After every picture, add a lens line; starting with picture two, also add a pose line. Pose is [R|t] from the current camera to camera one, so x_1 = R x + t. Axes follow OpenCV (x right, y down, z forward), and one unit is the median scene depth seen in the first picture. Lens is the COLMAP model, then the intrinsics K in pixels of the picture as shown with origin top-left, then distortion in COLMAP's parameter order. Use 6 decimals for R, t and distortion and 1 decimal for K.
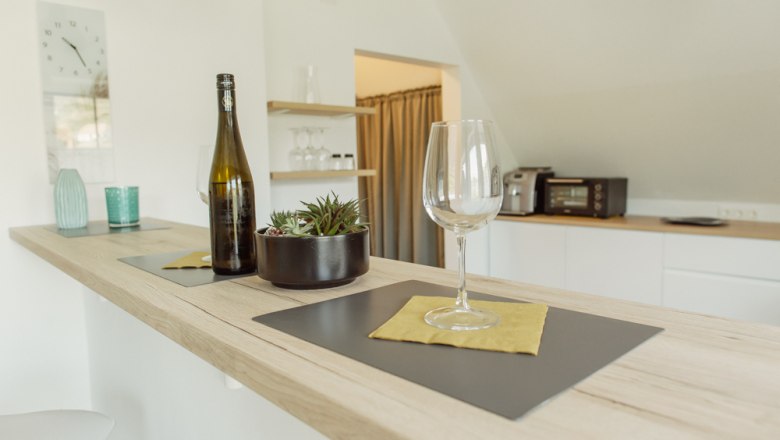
lens RADIAL K [[525.8, 0, 389.7], [0, 525.8, 216.4], [0, 0, 1]] dist [0.004437, -0.007037]
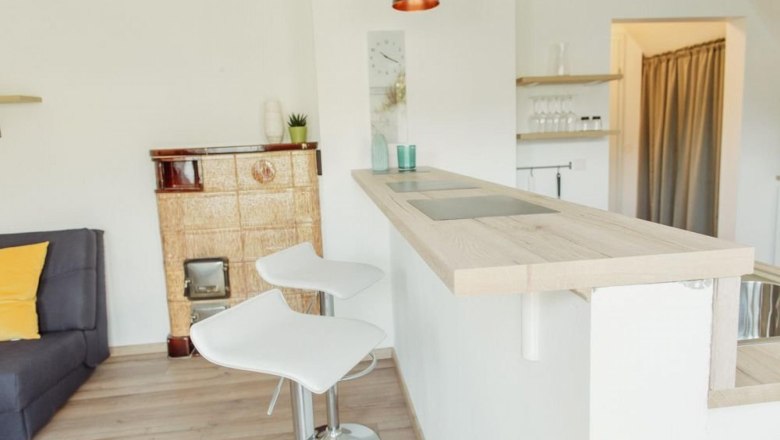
lens RADIAL K [[525.8, 0, 390.1], [0, 525.8, 219.2], [0, 0, 1]] dist [0.004437, -0.007037]
pose [[0.822534, 0.073378, -0.563962, 0.213444], [-0.028841, 0.995747, 0.087494, 0.016642], [0.567984, -0.055702, 0.821153, -0.204000]]
